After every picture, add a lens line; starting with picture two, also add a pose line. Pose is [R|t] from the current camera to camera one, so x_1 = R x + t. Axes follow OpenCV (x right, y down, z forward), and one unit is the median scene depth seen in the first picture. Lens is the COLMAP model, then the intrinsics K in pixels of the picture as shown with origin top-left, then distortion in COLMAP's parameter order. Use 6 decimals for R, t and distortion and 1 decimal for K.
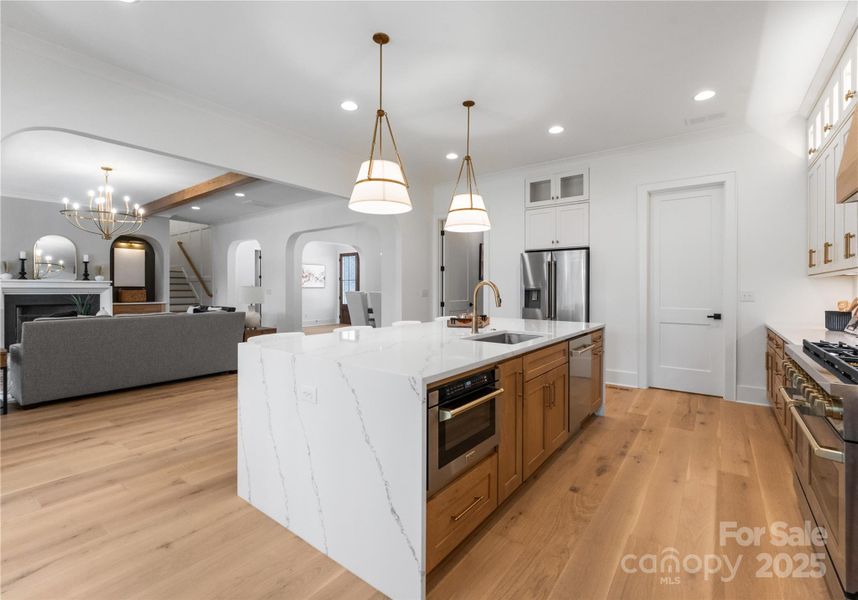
lens RADIAL K [[380.7, 0, 426.8], [0, 380.7, 294.4], [0, 0, 1]] dist [0.001404, -0.000768]
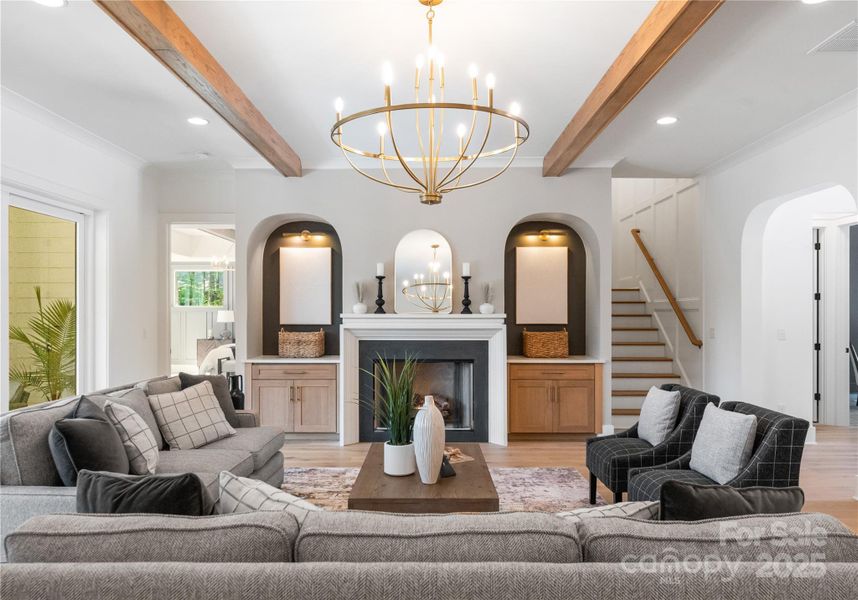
lens RADIAL K [[608.1, 0, 426.5], [0, 608.1, 309.1], [0, 0, 1]] dist [0.000137, 0.007531]
pose [[0.607315, -0.009542, -0.794404, -0.248615], [-0.008149, 0.999800, -0.018239, -0.023968], [0.794419, 0.017550, 0.607116, 0.407137]]
